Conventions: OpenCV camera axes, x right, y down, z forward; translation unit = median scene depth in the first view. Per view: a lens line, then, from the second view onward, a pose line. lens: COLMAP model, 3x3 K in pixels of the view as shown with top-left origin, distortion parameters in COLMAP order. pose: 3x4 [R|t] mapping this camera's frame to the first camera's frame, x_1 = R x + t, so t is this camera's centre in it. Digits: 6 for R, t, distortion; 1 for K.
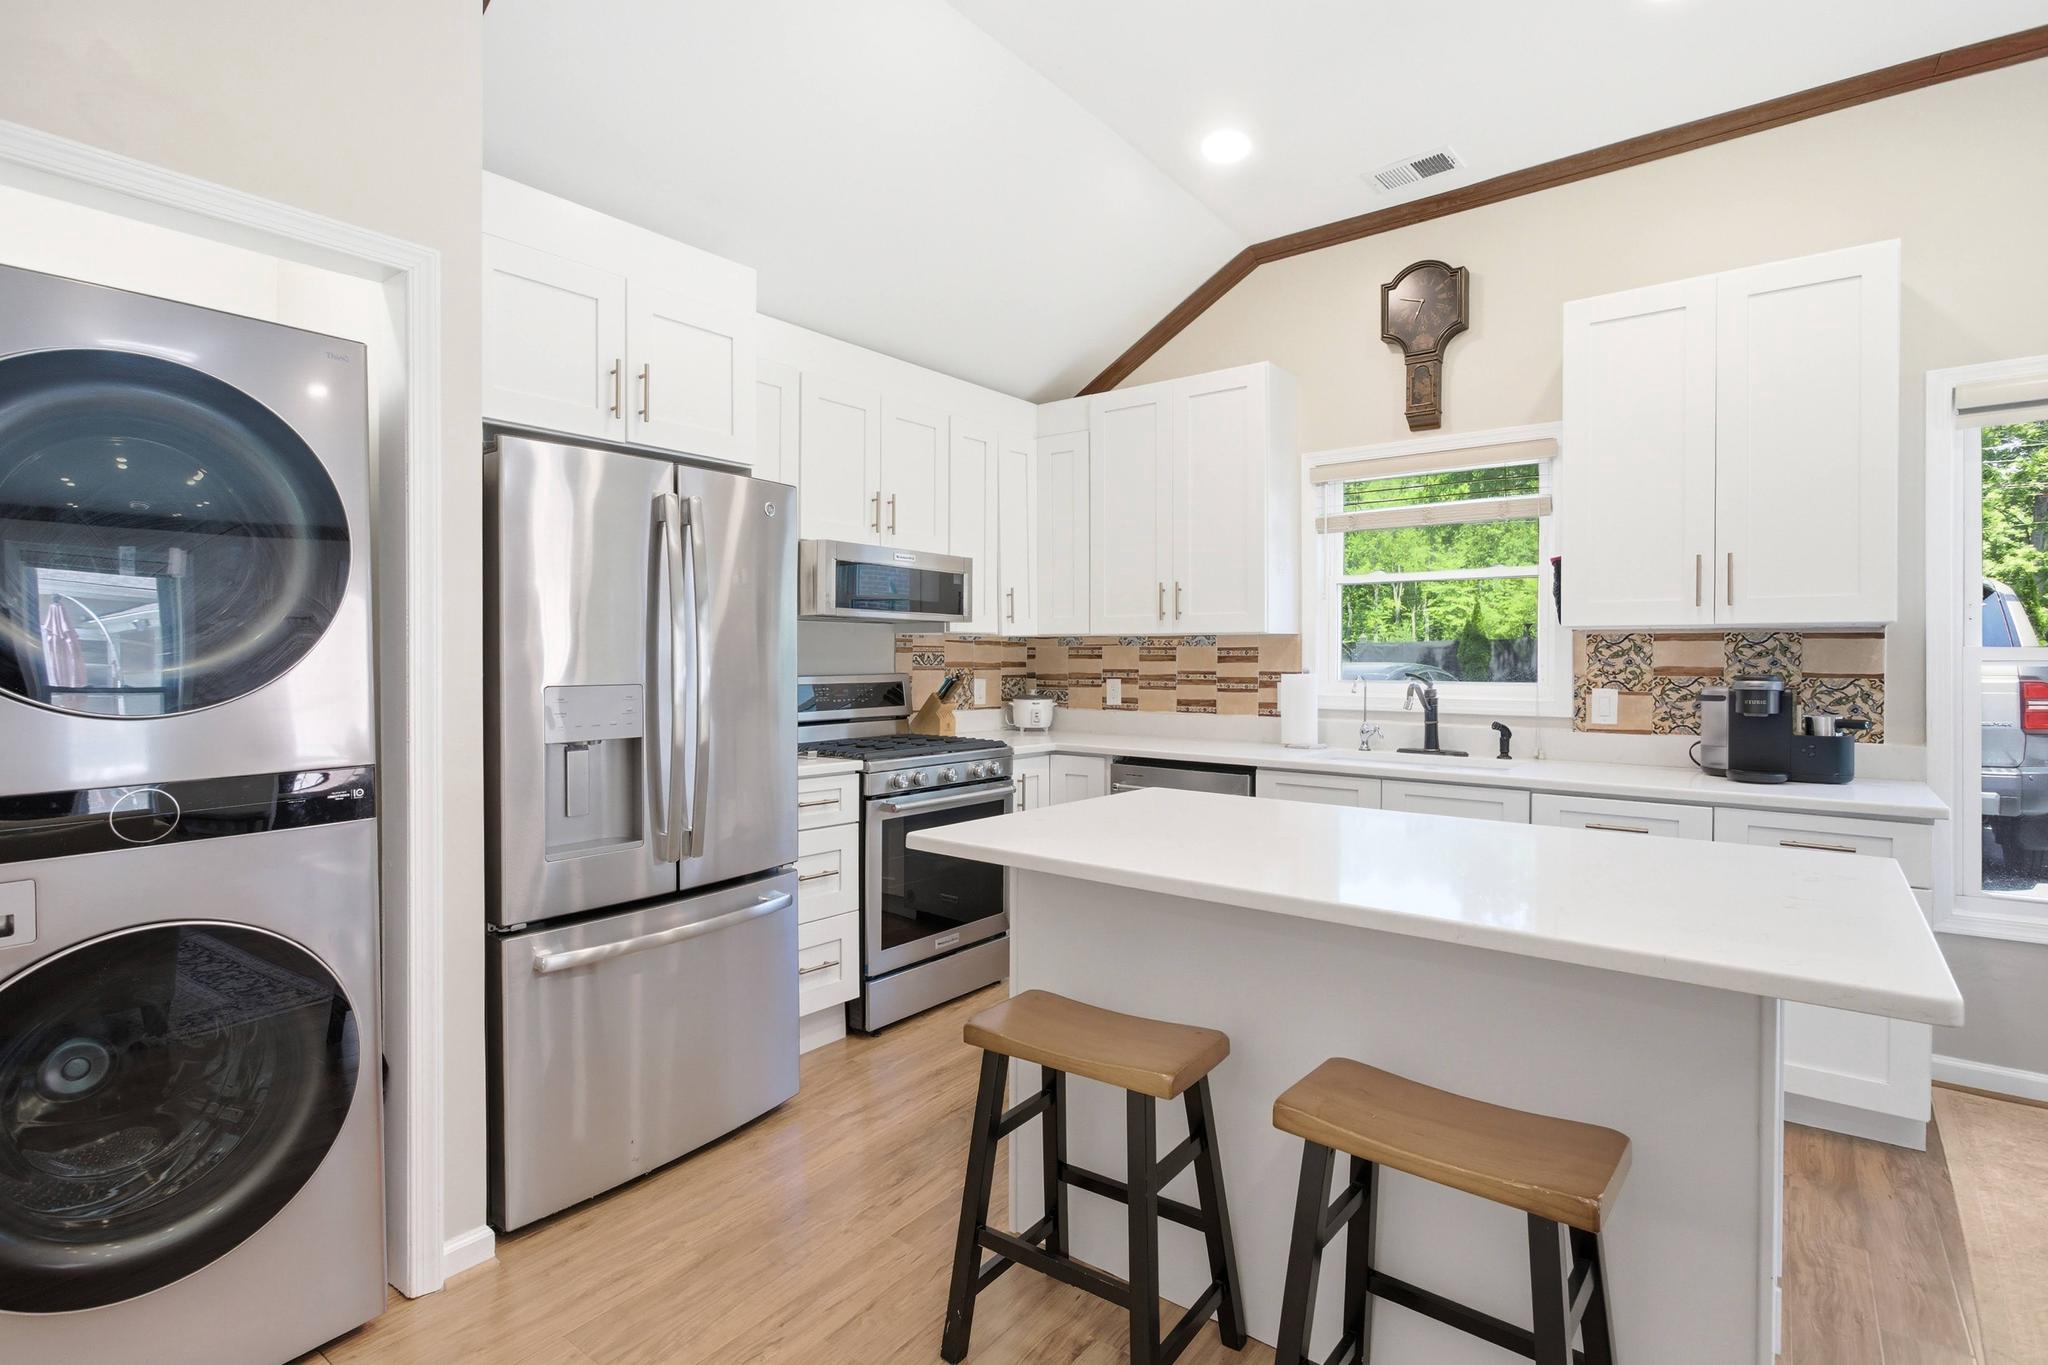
lens RADIAL K [[1007.2, 0, 1024.0], [0, 1007.2, 682.5], [0, 0, 1]] dist [-0.001920, 0.000031]
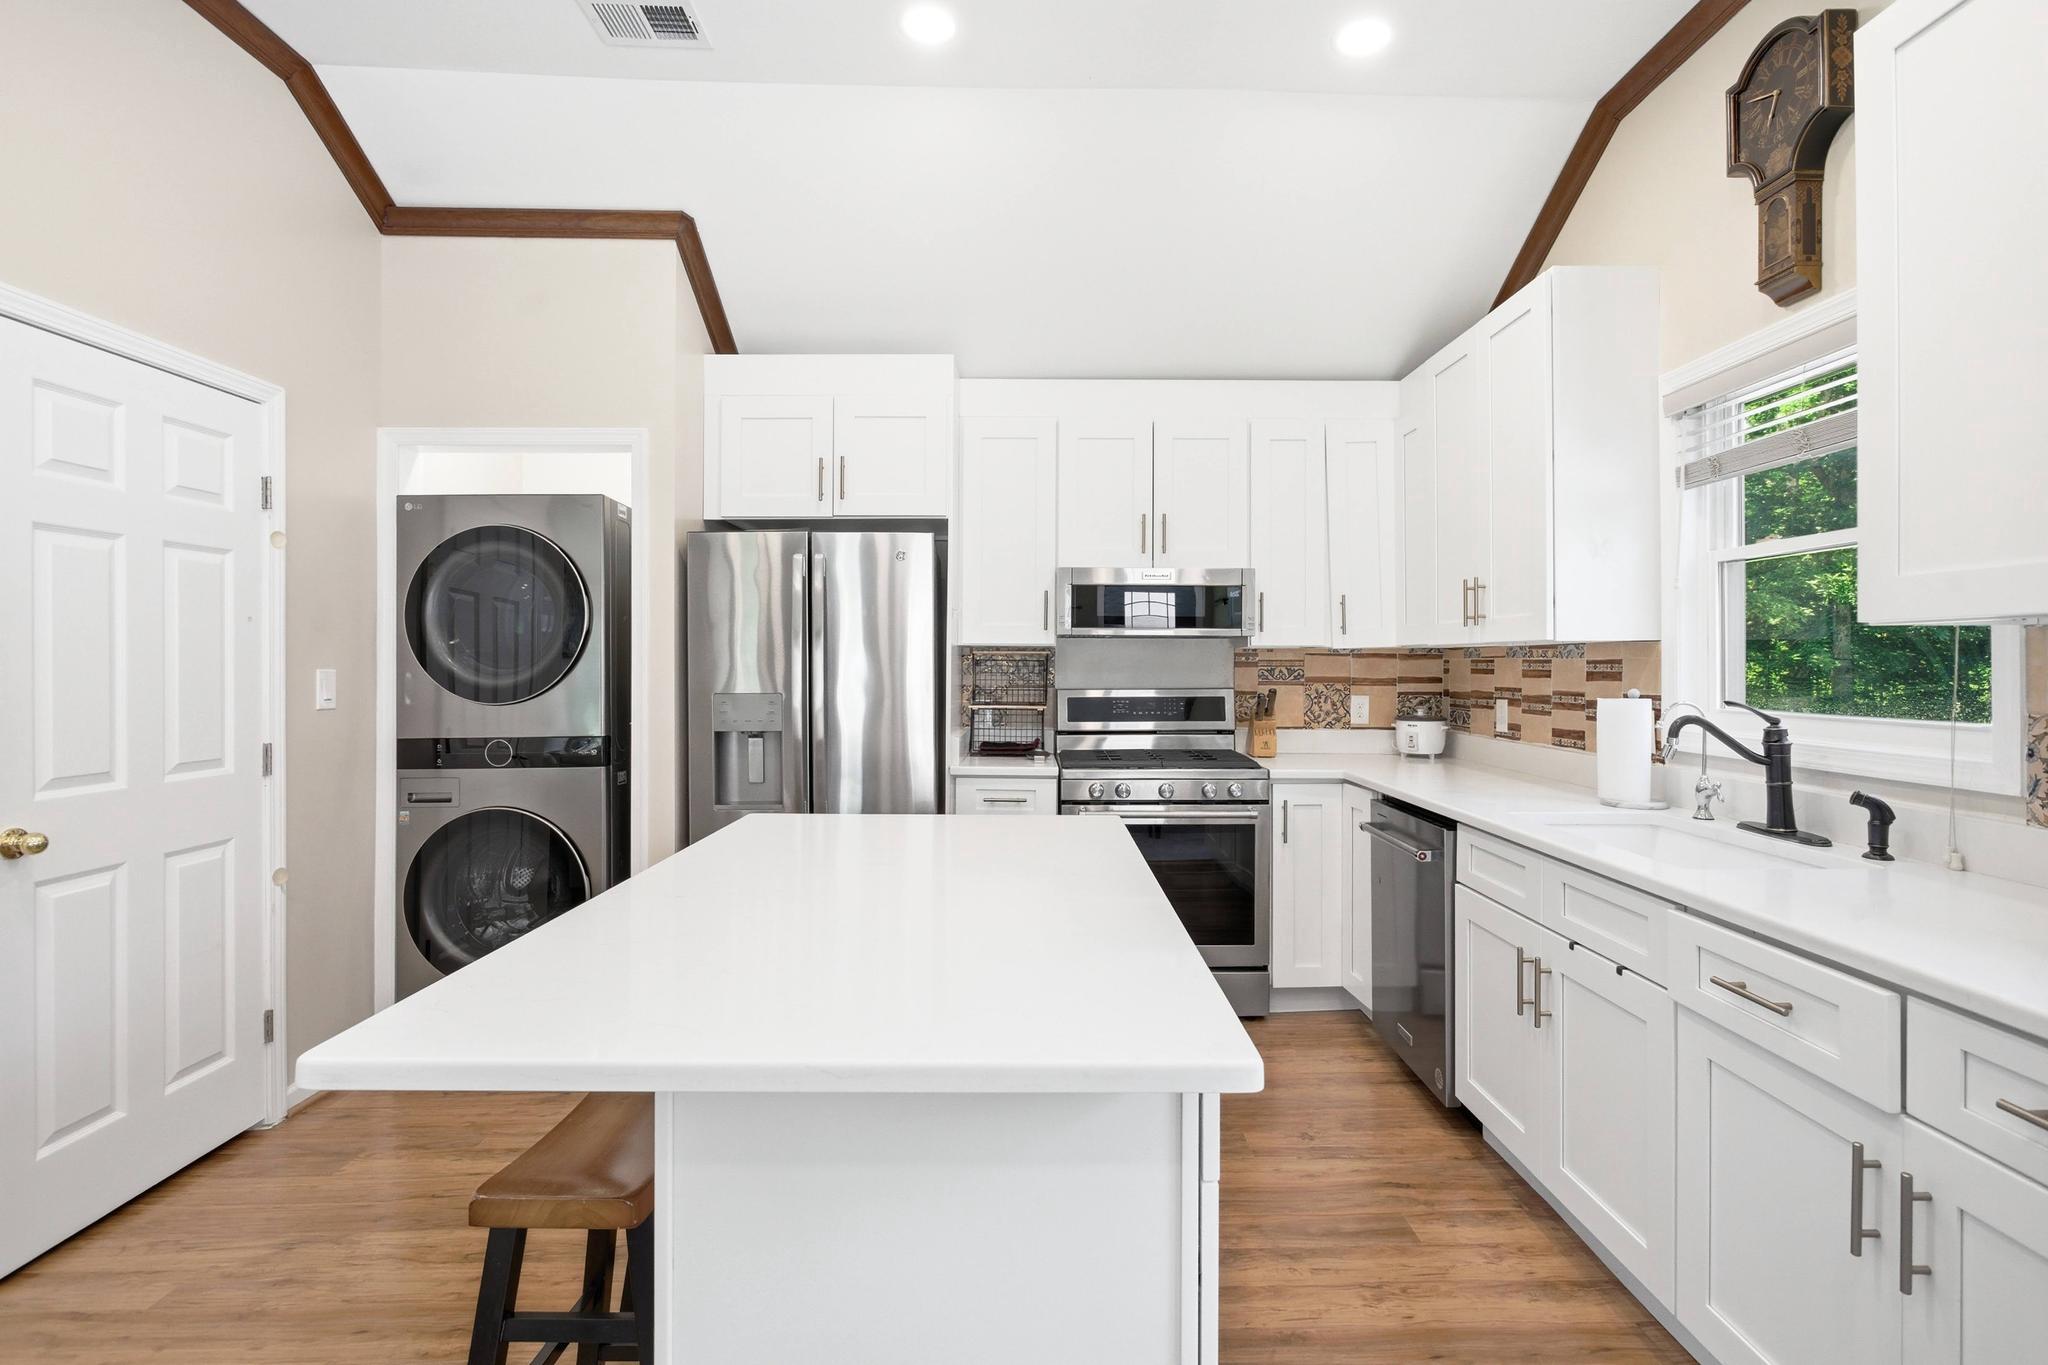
lens RADIAL K [[972.1, 0, 1024.0], [0, 972.1, 682.5], [0, 0, 1]] dist [0.001418, 0.000245]
pose [[0.619032, 0.011888, -0.785276, 0.492688], [-0.018959, 0.999820, 0.000190, -0.010693], [0.785137, 0.014770, 0.619146, 0.240065]]
